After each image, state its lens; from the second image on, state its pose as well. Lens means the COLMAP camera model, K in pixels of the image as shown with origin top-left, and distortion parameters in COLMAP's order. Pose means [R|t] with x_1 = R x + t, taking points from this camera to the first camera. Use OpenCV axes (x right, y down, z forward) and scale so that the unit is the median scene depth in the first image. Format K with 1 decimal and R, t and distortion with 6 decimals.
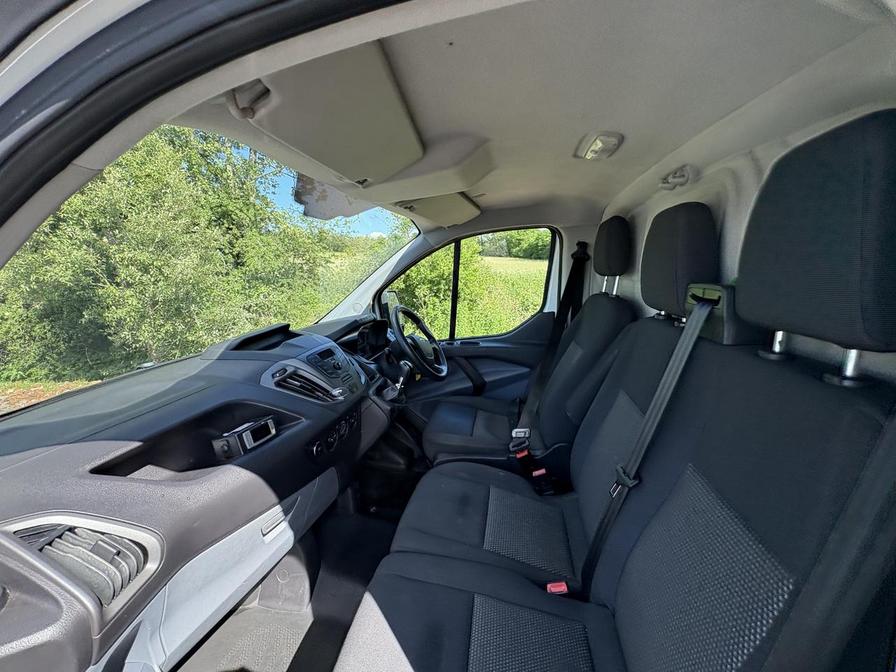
lens RADIAL K [[357.2, 0, 448.0], [0, 357.2, 336.0], [0, 0, 1]] dist [-0.002667, 0.000548]
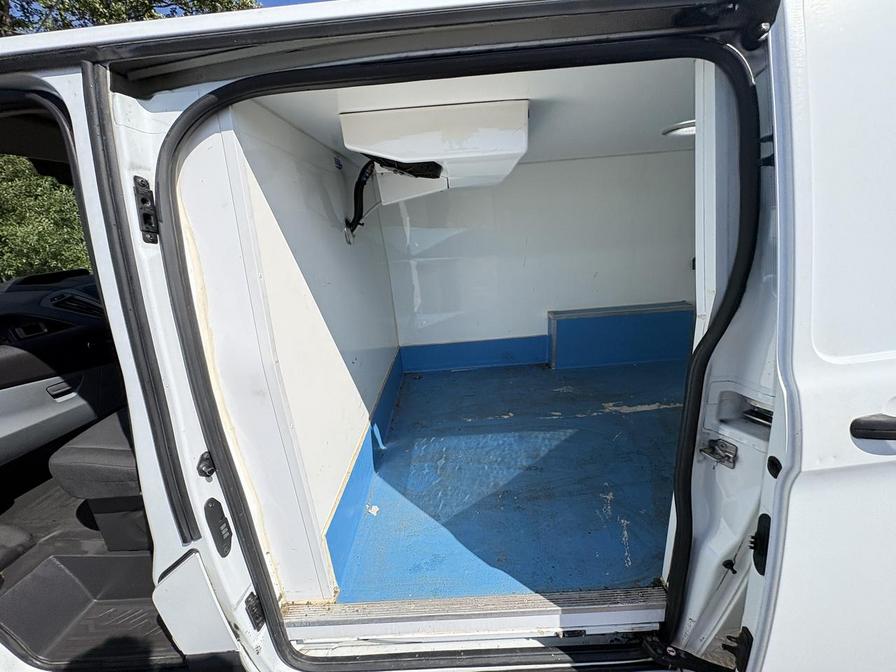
lens RADIAL K [[357.2, 0, 448.0], [0, 357.2, 336.0], [0, 0, 1]] dist [-0.002667, 0.000548]
pose [[0.982650, -0.091006, 0.161606, 0.466272], [0.071478, 0.989854, 0.122799, 0.107393], [-0.171142, -0.109118, 0.979185, -0.391876]]
